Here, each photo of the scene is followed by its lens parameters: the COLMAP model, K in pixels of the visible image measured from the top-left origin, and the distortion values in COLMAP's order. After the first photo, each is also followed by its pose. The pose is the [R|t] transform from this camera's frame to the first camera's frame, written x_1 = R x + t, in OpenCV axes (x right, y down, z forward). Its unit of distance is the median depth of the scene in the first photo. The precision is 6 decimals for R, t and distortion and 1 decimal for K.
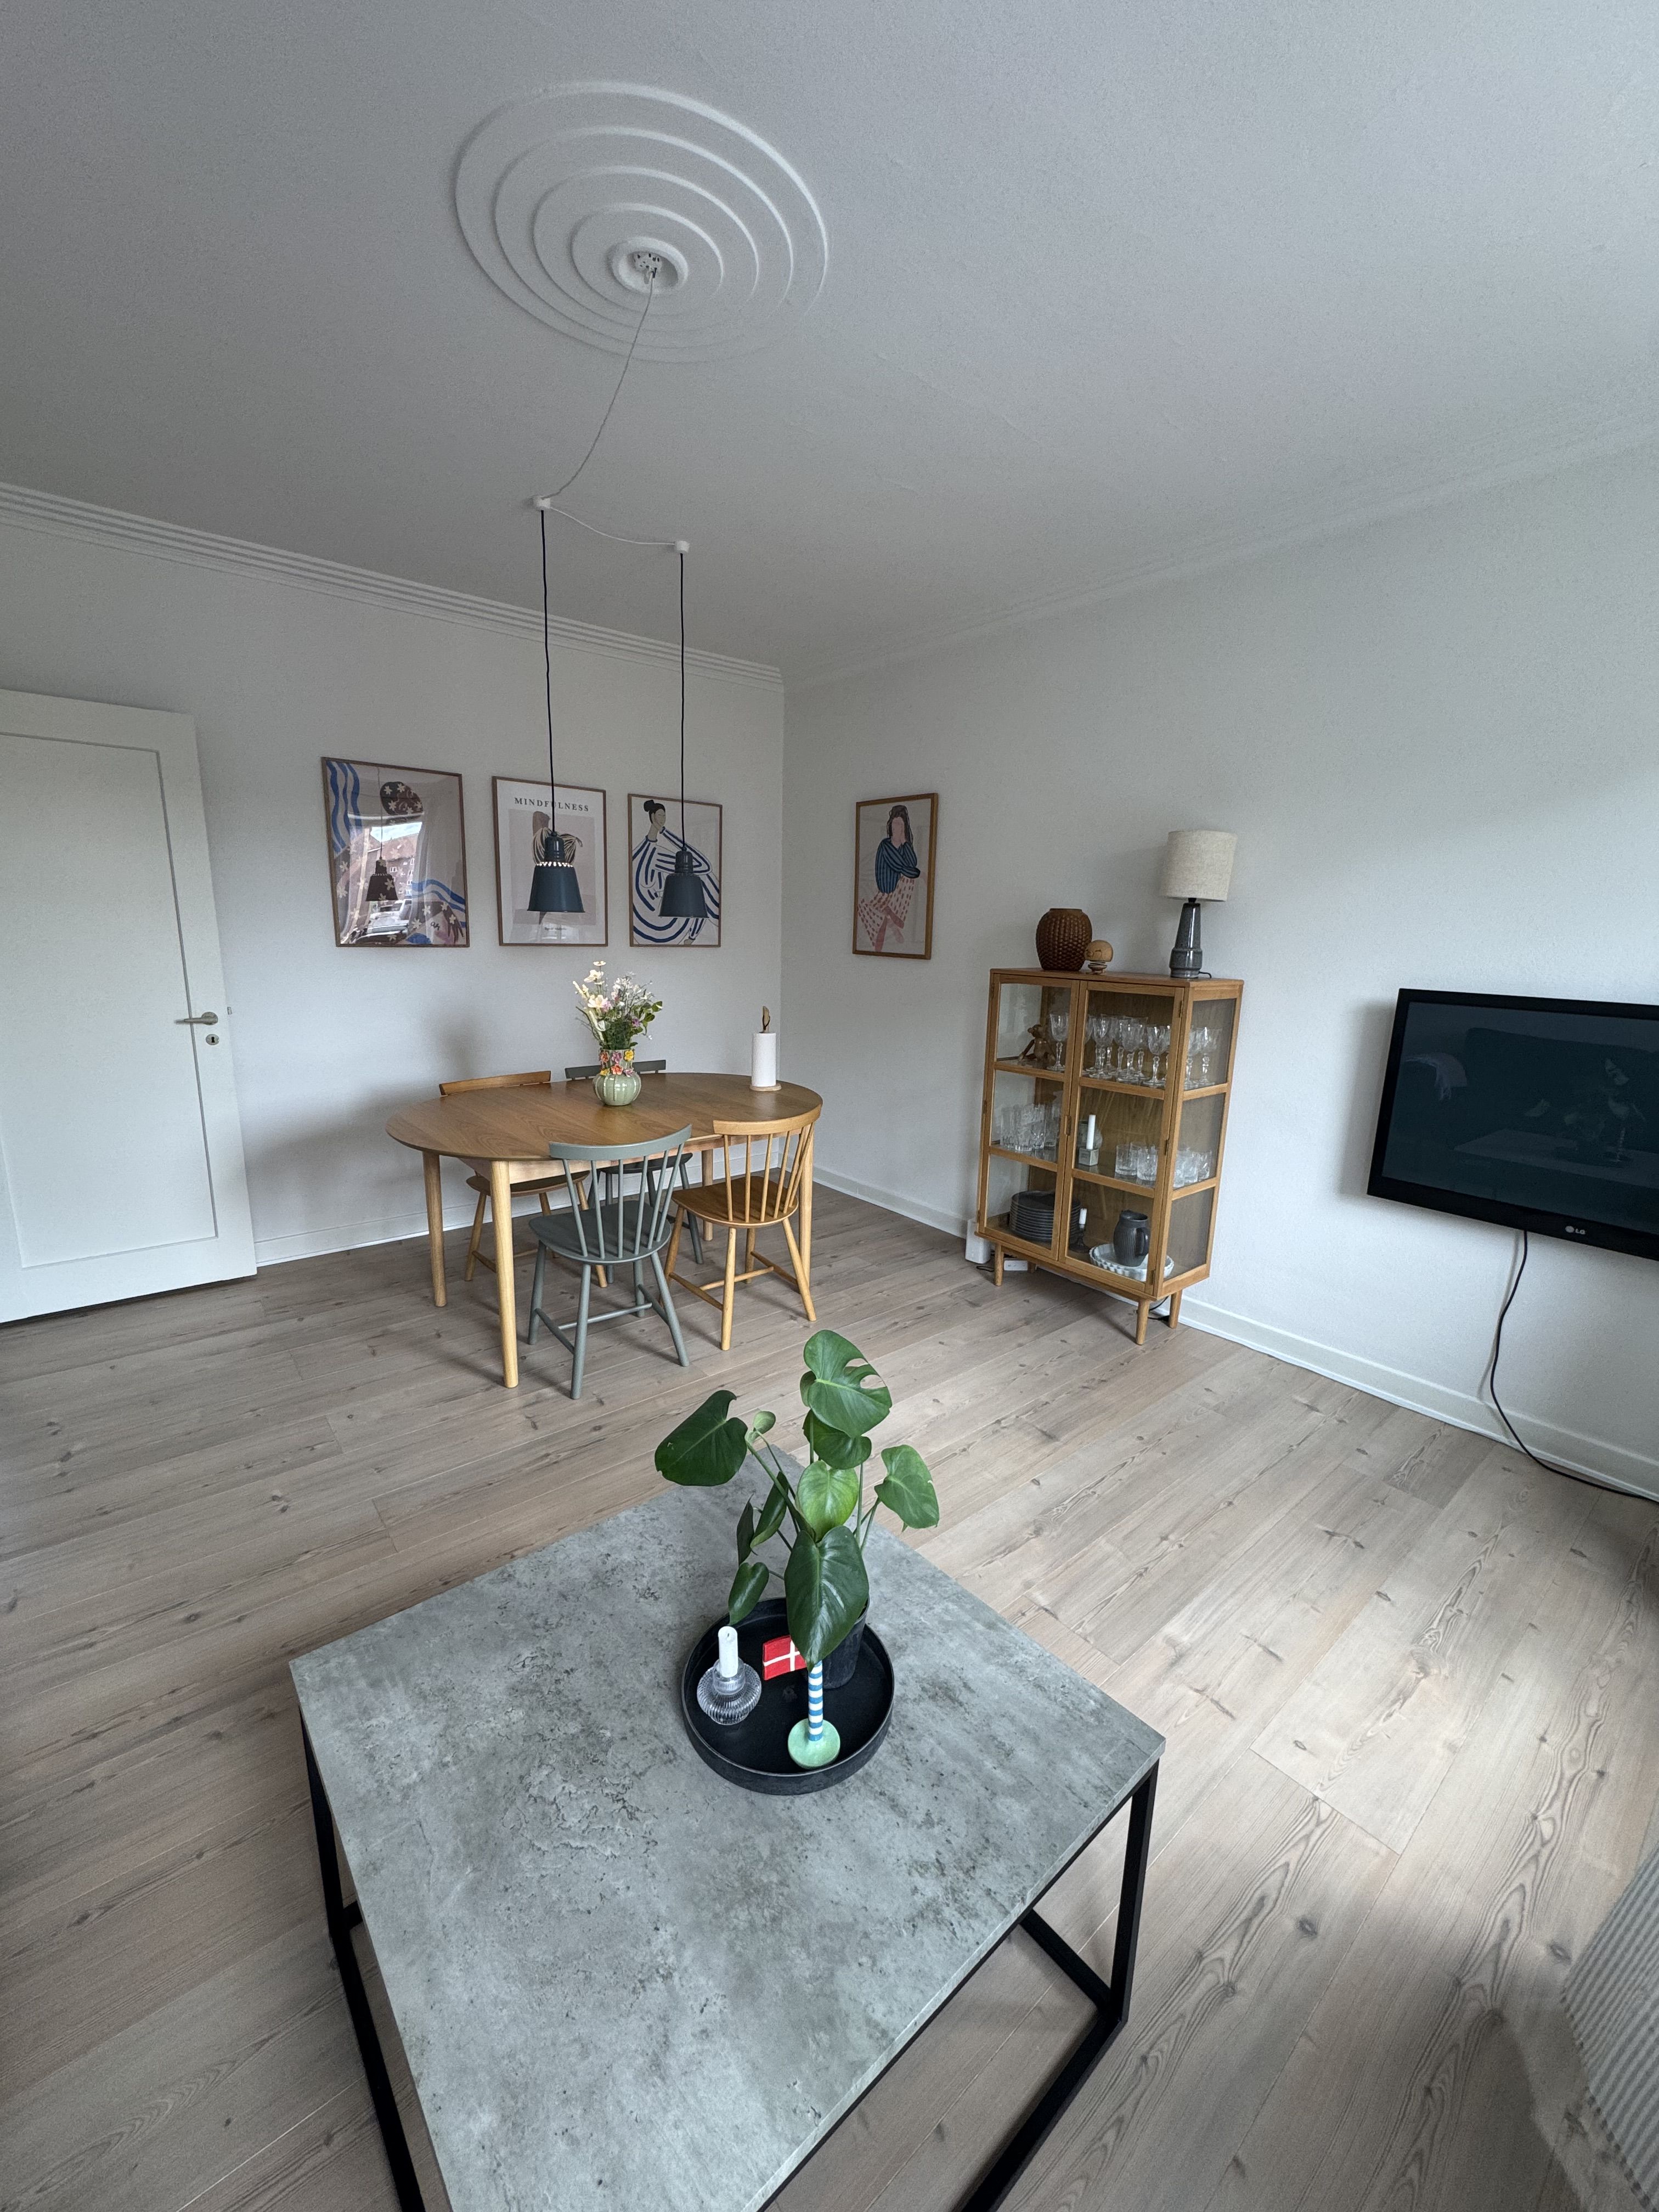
lens RADIAL K [[876.5, 0, 828.8], [0, 876.5, 1102.5], [0, 0, 1]] dist [-0.001041, -0.000023]
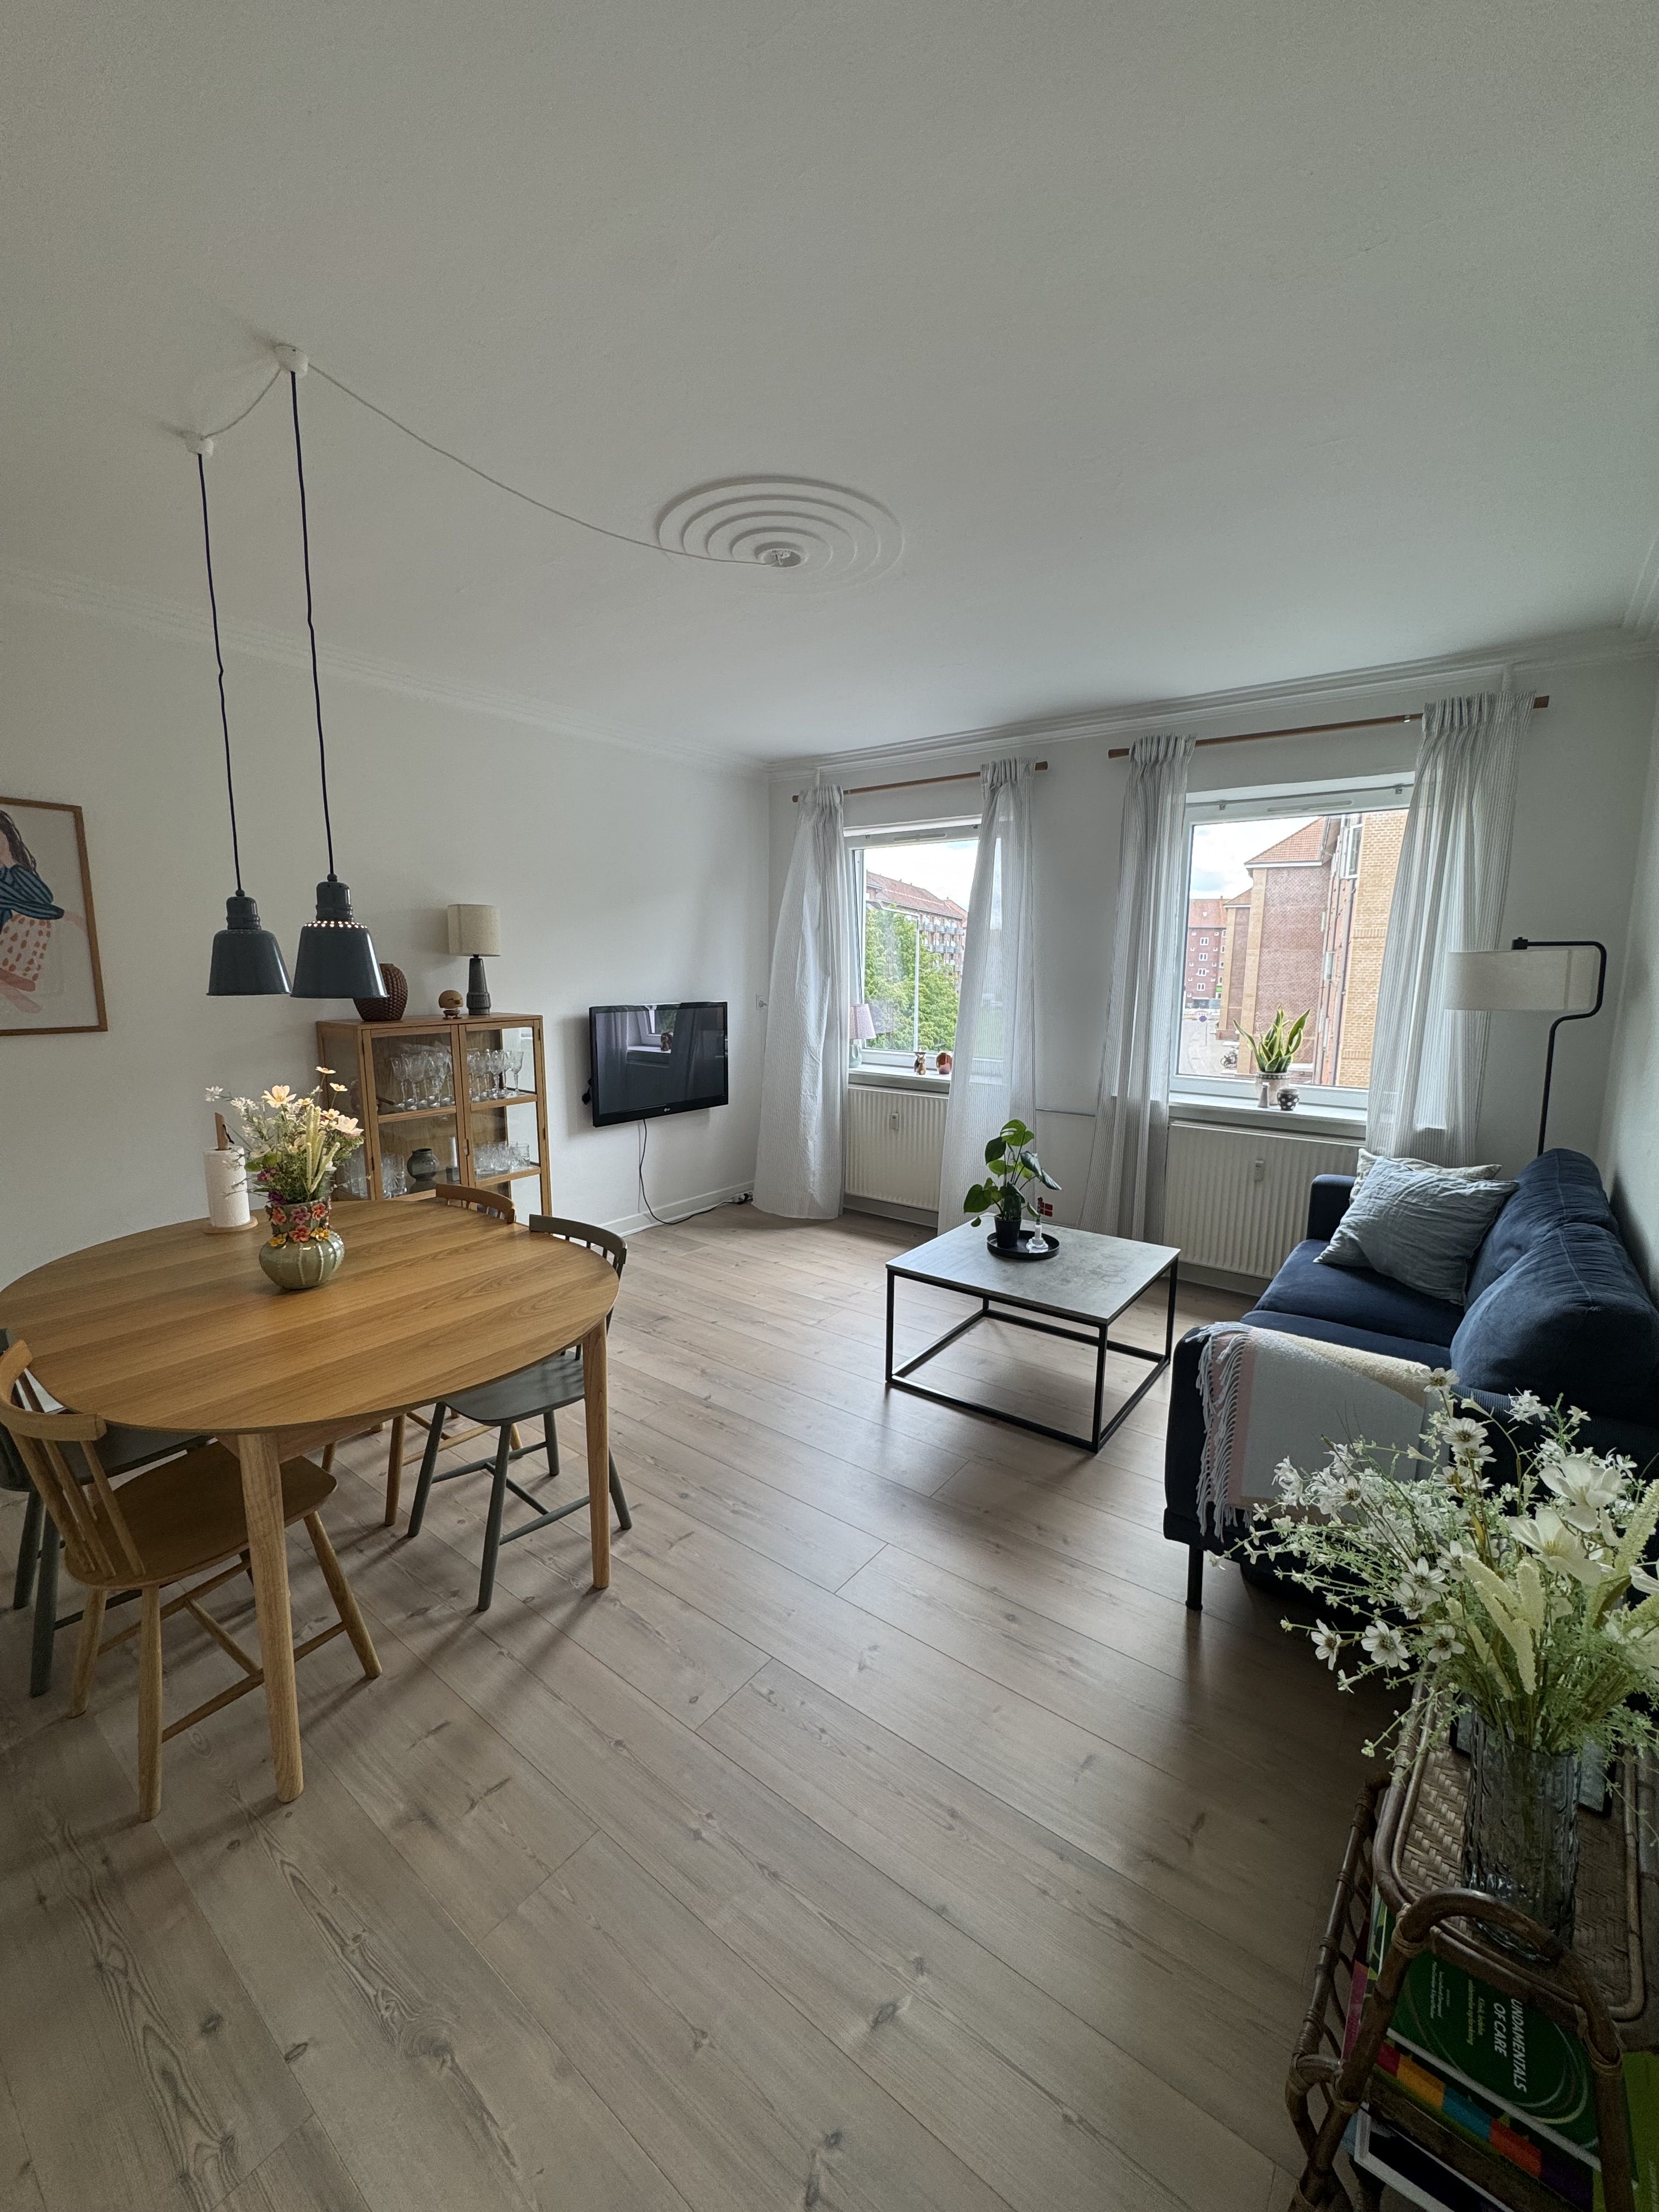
lens RADIAL K [[876.5, 0, 828.8], [0, 876.5, 1102.5], [0, 0, 1]] dist [-0.001041, -0.000023]
pose [[-0.224115, -0.179654, 0.957861, -1.026769], [0.186432, 0.956807, 0.223076, -0.220192], [-0.956564, 0.228570, -0.180942, 0.797658]]
